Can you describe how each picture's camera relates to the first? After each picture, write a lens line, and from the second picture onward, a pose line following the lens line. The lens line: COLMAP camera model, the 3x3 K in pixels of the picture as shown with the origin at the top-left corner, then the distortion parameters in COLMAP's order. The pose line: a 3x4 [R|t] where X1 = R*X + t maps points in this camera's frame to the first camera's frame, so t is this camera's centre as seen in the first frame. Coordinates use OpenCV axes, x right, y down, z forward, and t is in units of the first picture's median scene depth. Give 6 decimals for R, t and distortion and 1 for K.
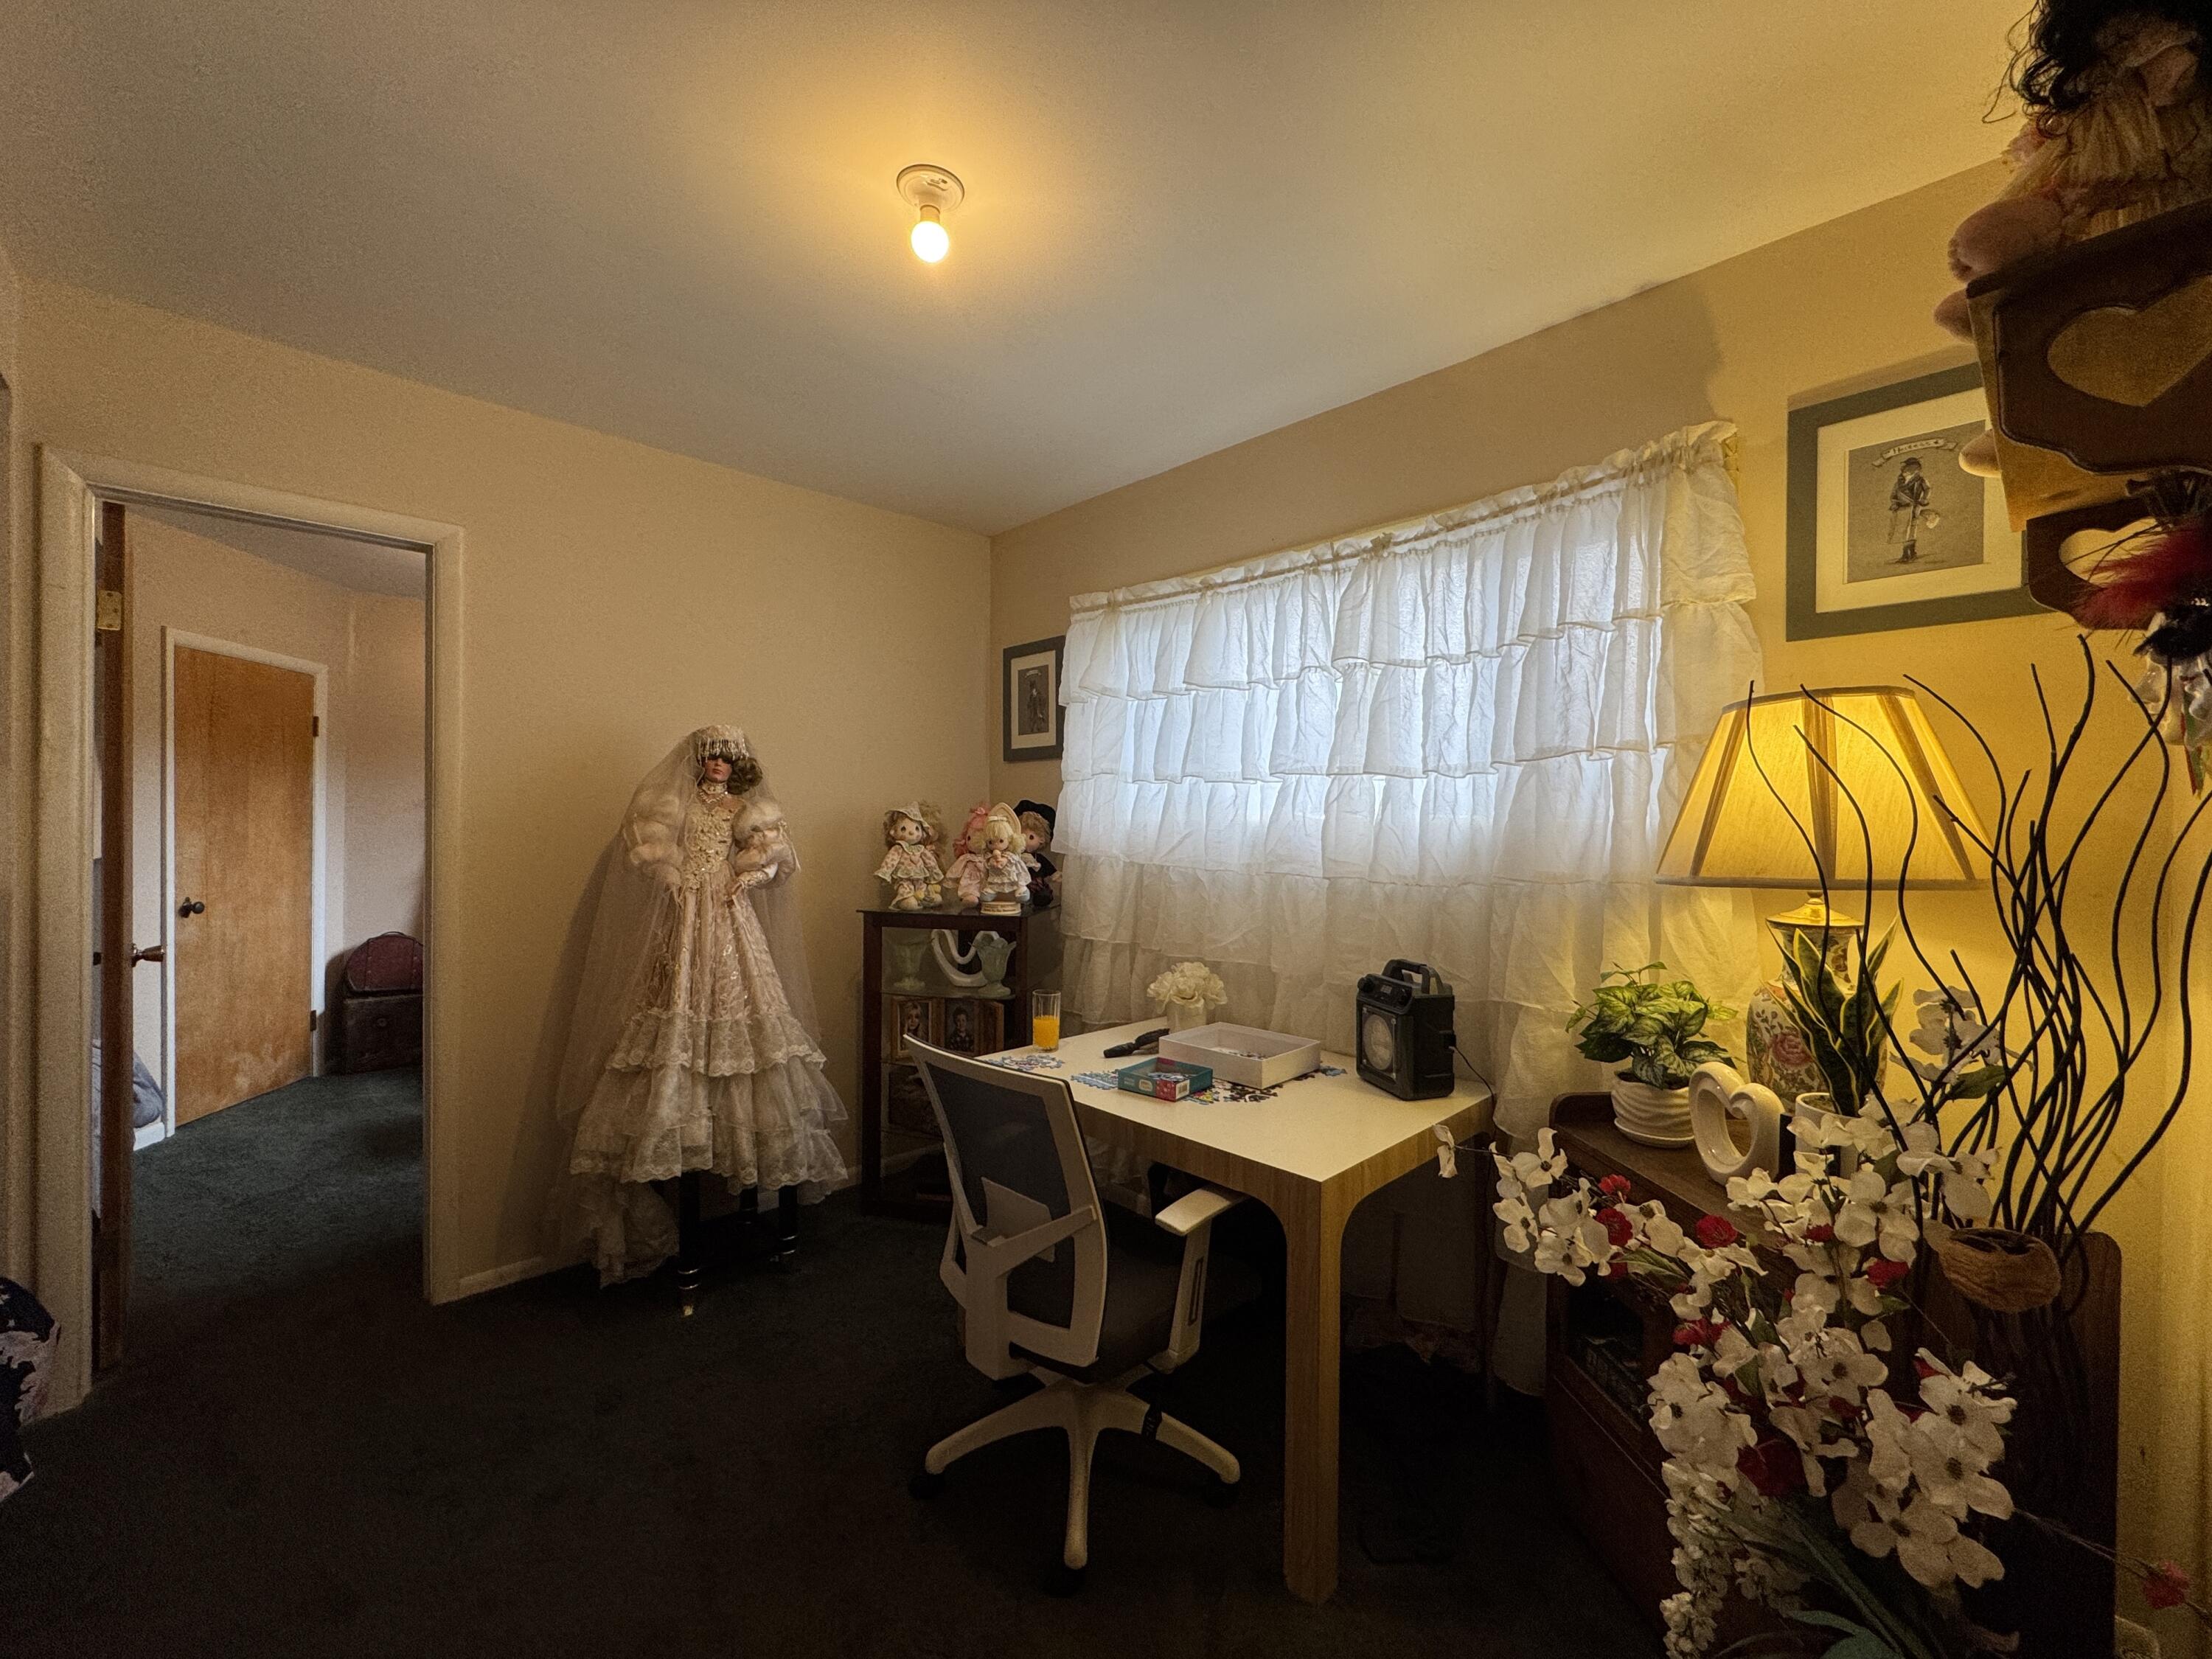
lens RADIAL K [[898.4, 0, 1099.0], [0, 898.4, 829.2], [0, 0, 1]] dist [-0.003130, -0.000435]
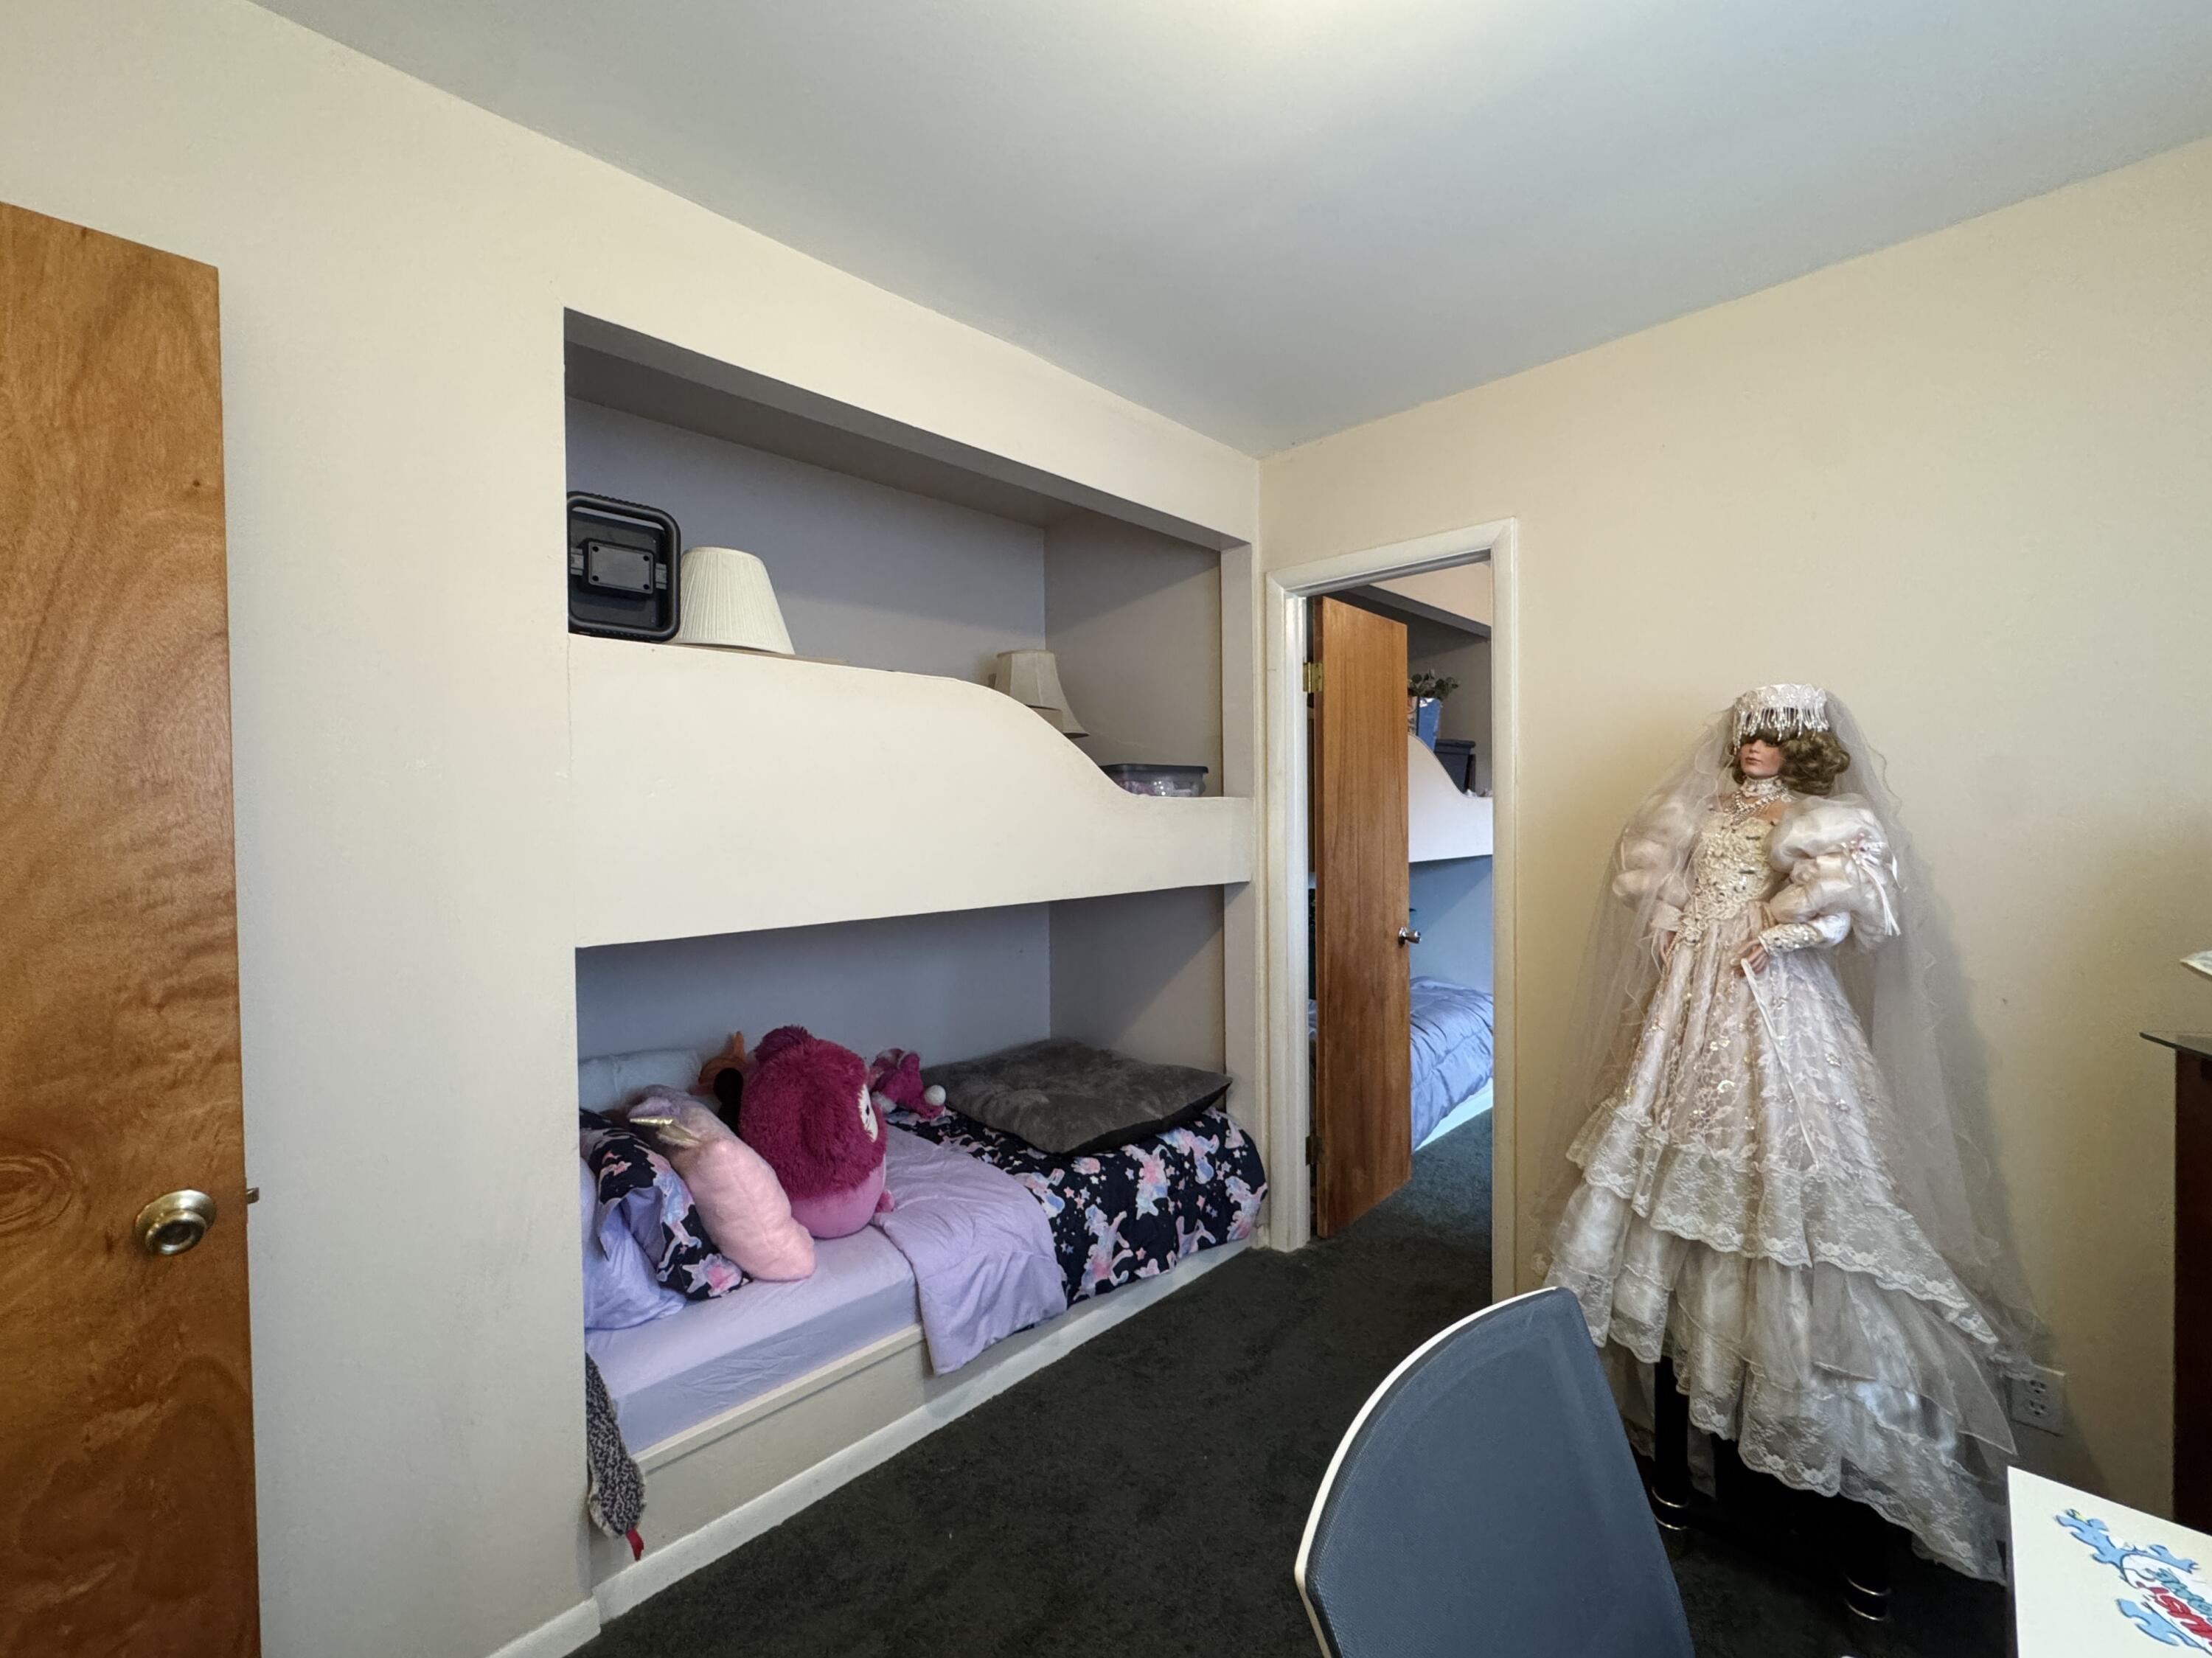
lens RADIAL K [[898.3, 0, 1099.0], [0, 898.3, 828.7], [0, 0, 1]] dist [-0.003130, -0.000435]
pose [[0.034138, 0.000944, -0.999417, 0.205599], [-0.015189, 0.999885, 0.000426, -0.010663], [0.999302, 0.015166, 0.034148, 0.552780]]
